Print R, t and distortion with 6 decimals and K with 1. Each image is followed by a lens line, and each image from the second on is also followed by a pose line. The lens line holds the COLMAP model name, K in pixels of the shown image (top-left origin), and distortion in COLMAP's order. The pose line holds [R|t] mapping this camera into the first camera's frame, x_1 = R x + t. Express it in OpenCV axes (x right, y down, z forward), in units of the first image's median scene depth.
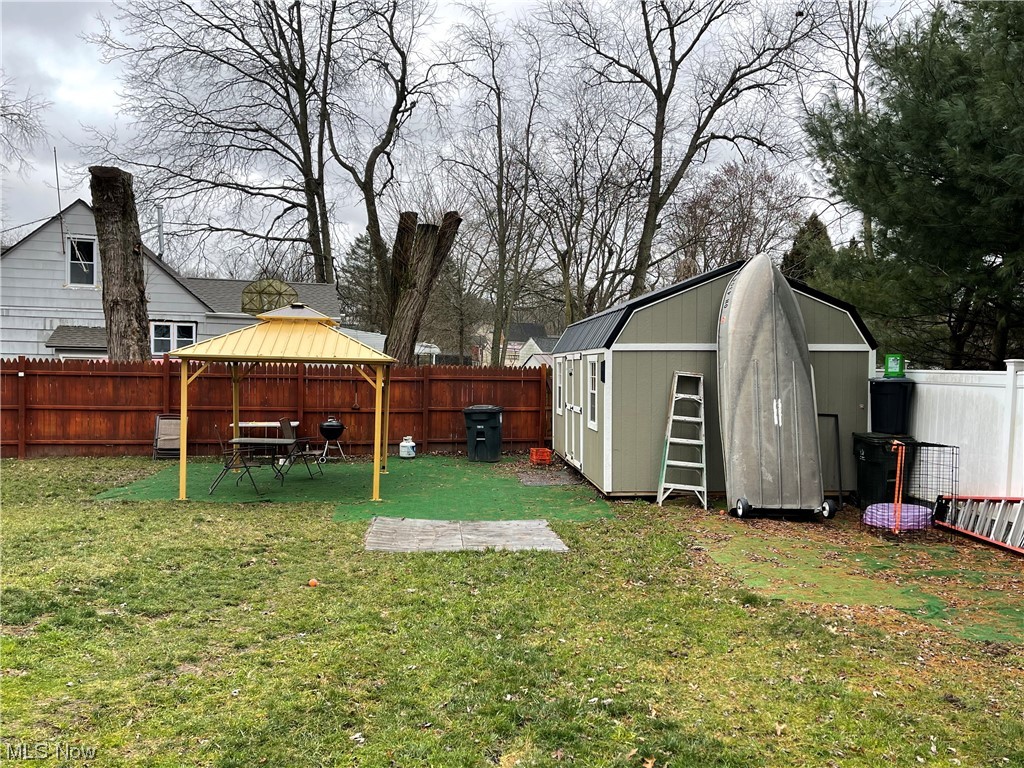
lens RADIAL K [[888.0, 0, 512.0], [0, 888.0, 383.8], [0, 0, 1]] dist [-0.012247, -0.006086]
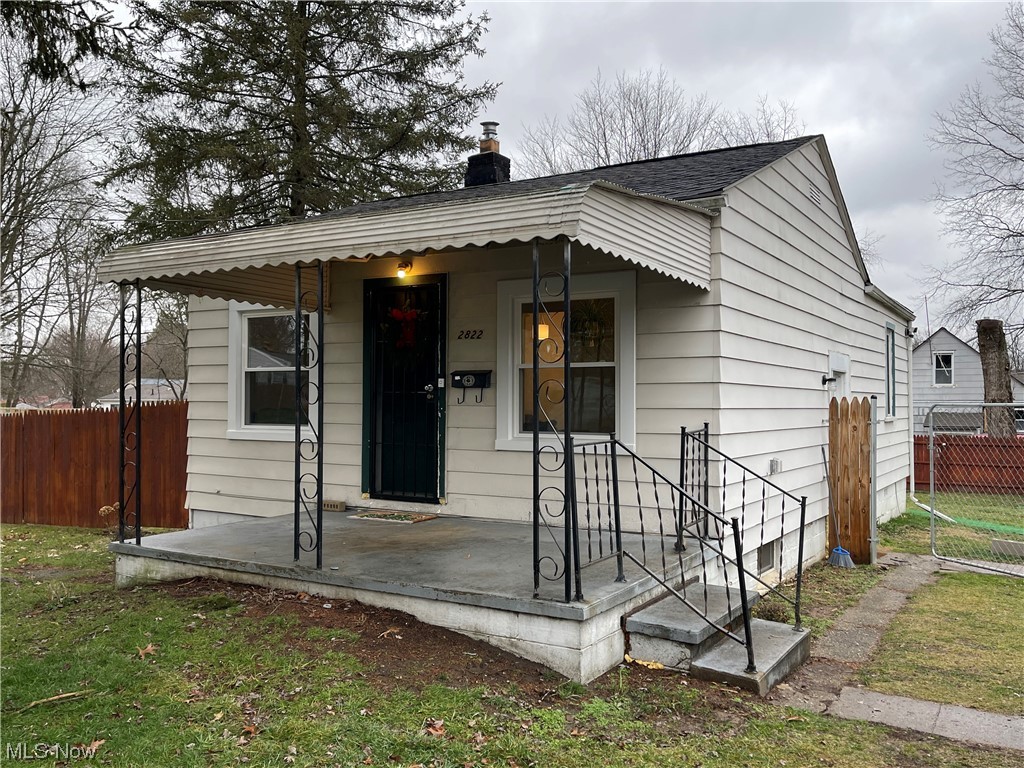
lens RADIAL K [[888.0, 0, 512.5], [0, 888.0, 383.9], [0, 0, 1]] dist [-0.012247, -0.006086]
pose [[0.691169, -0.042008, -0.721471, 0.097411], [-0.017067, 0.997082, -0.074407, 0.011653], [0.722491, 0.063741, 0.688436, -0.644077]]
